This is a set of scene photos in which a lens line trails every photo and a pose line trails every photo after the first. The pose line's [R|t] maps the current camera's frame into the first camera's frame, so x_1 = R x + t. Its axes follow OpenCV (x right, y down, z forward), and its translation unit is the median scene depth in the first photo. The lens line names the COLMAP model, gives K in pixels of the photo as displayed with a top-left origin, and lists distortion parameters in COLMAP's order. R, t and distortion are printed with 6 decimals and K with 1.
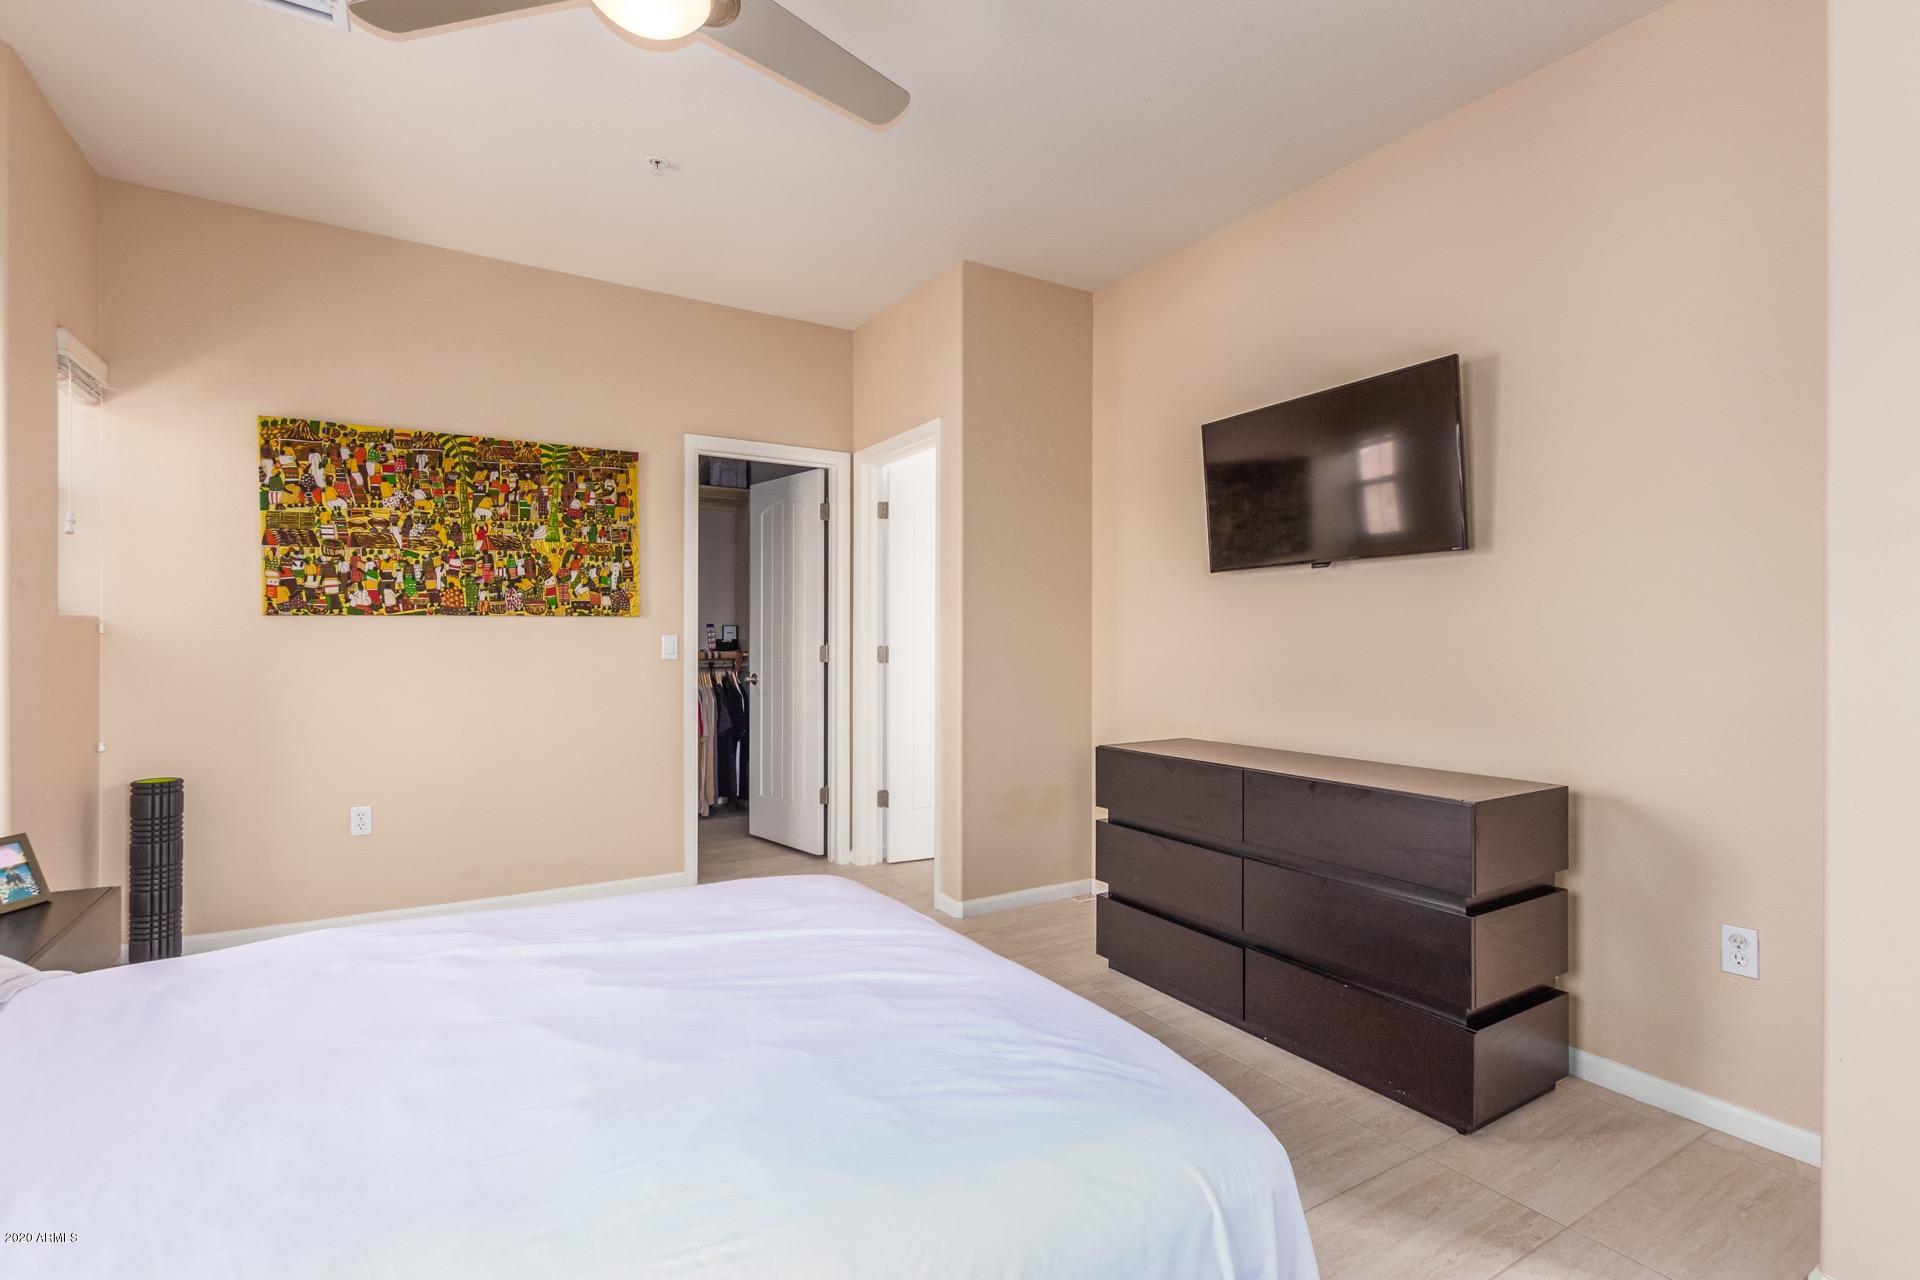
lens RADIAL K [[898.7, 0, 967.7], [0, 898.7, 636.6], [0, 0, 1]] dist [0.006690, -0.006807]
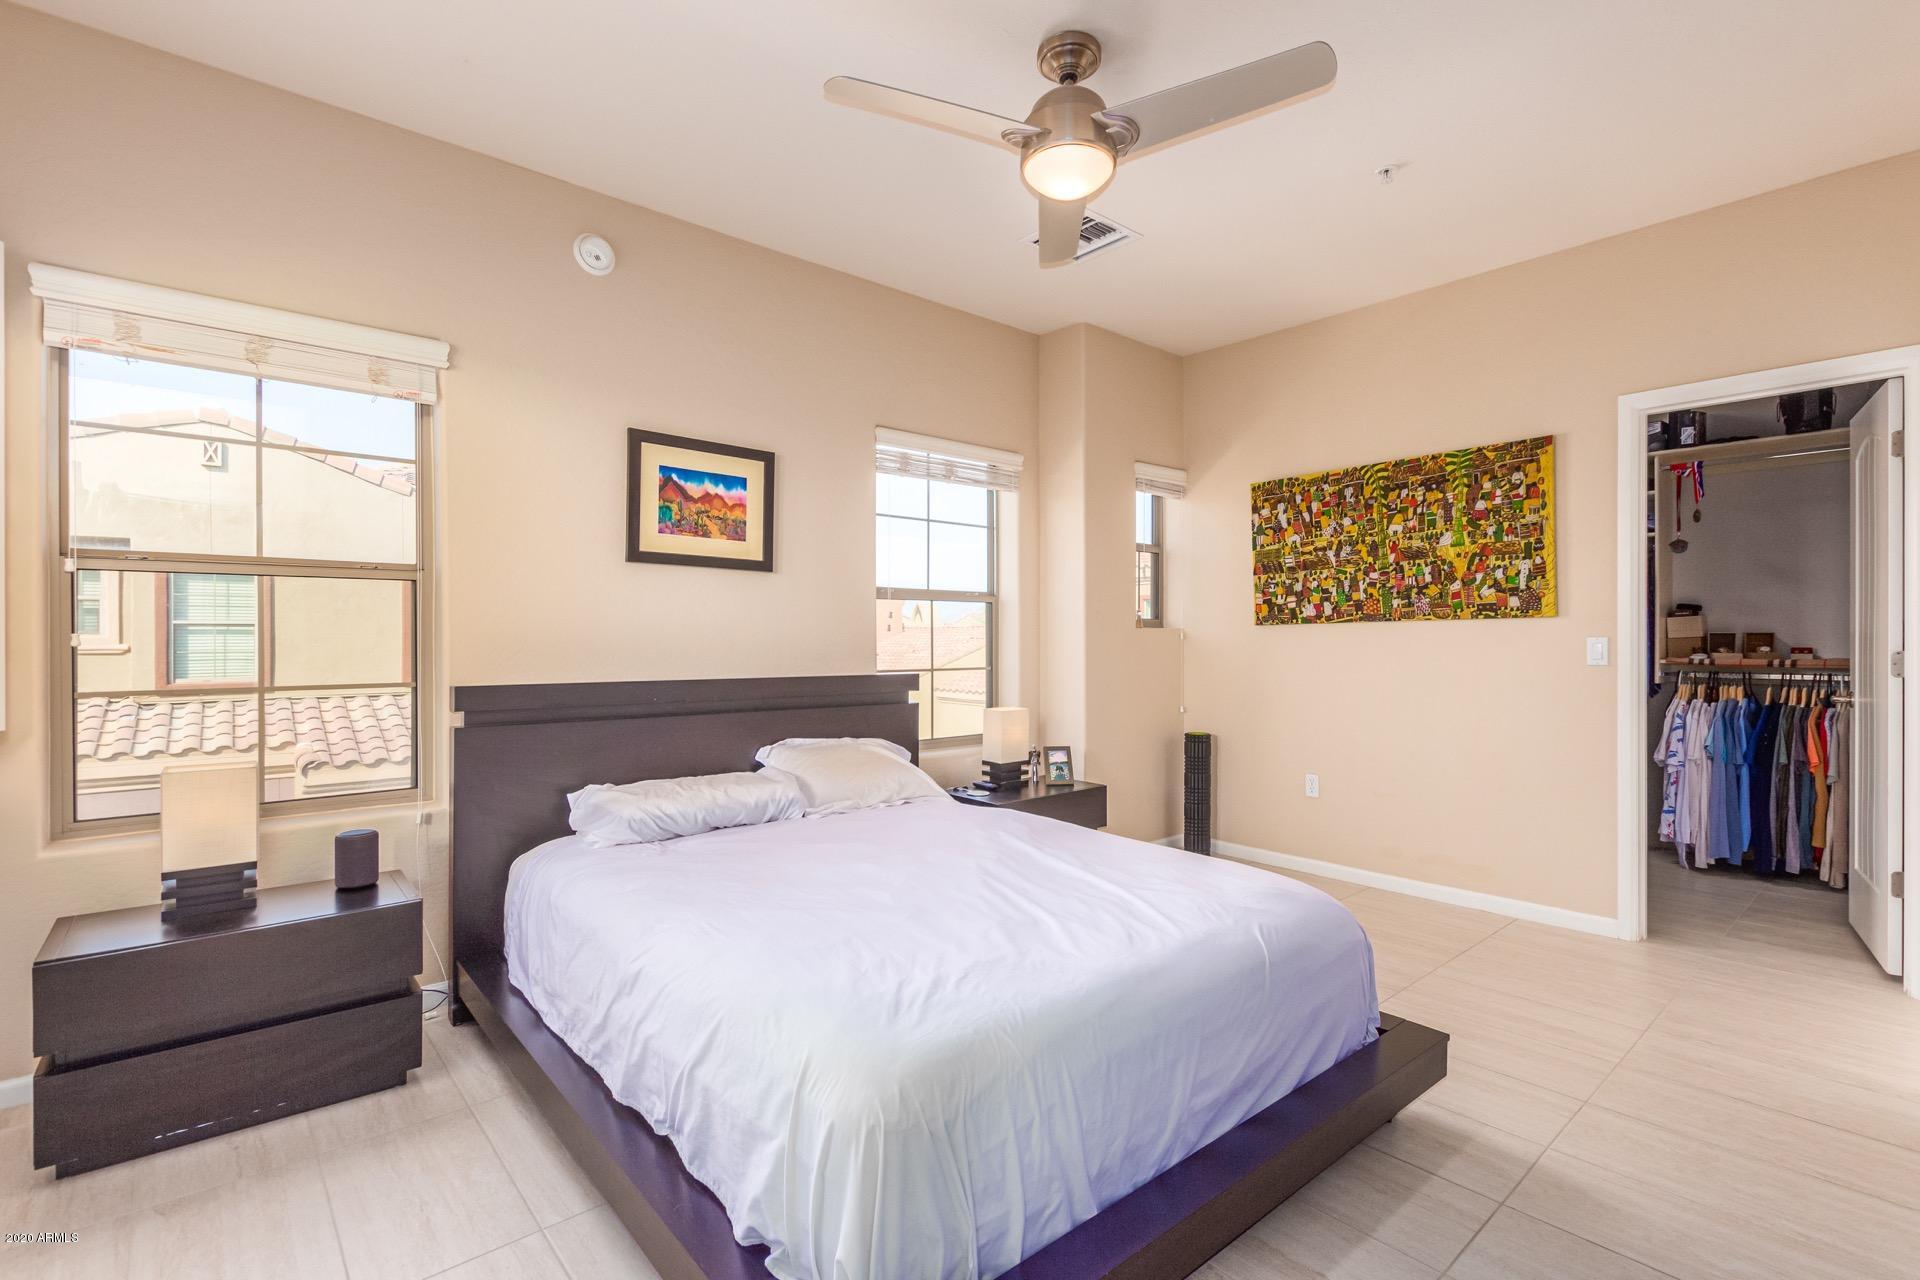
lens RADIAL K [[898.7, 0, 976.2], [0, 898.7, 639.3], [0, 0, 1]] dist [0.006690, -0.006807]
pose [[0.151139, -0.004606, -0.988502, 0.489093], [0.004544, 0.999982, -0.003965, 0.001127], [0.988502, -0.003892, 0.151158, 0.326899]]
